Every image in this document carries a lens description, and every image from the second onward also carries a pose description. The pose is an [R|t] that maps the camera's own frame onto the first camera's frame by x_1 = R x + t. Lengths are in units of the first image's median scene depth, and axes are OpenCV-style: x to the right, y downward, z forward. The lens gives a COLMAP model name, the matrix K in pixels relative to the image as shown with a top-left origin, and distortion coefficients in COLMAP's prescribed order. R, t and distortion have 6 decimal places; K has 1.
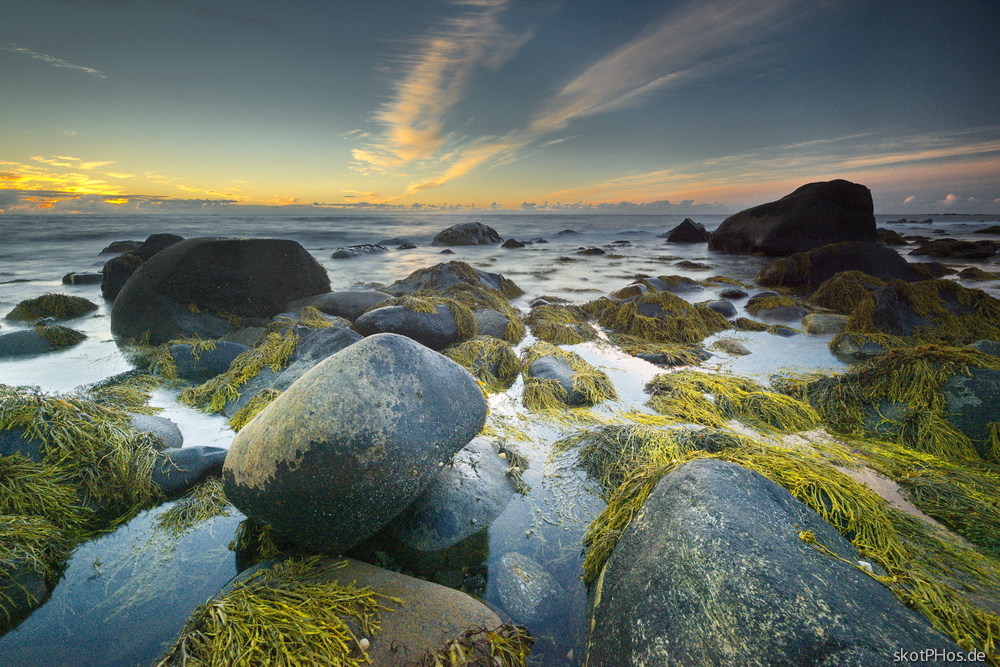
lens RADIAL K [[459.9, 0, 500.0], [0, 459.9, 330.4], [0, 0, 1]] dist [-0.000058, -0.000107]
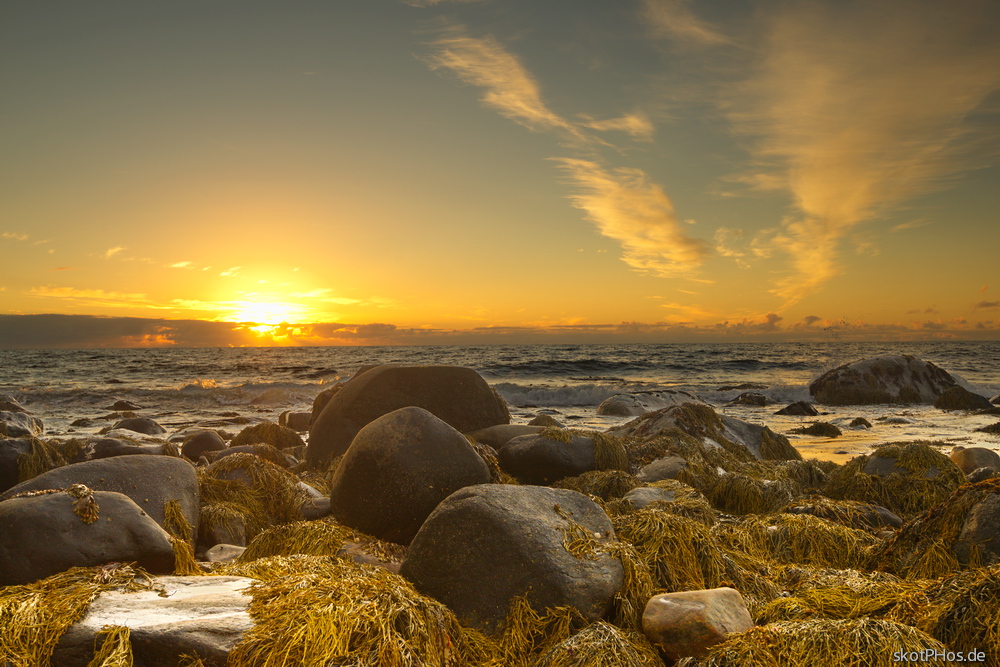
lens RADIAL K [[1009.4, 0, 499.9], [0, 1009.4, 335.2], [0, 0, 1]] dist [-0.007861, 0.000000]
pose [[0.856676, -0.010527, -0.515748, 0.510800], [-0.119110, 0.968739, -0.217618, 0.136425], [0.501916, 0.247859, 0.828642, -0.524709]]
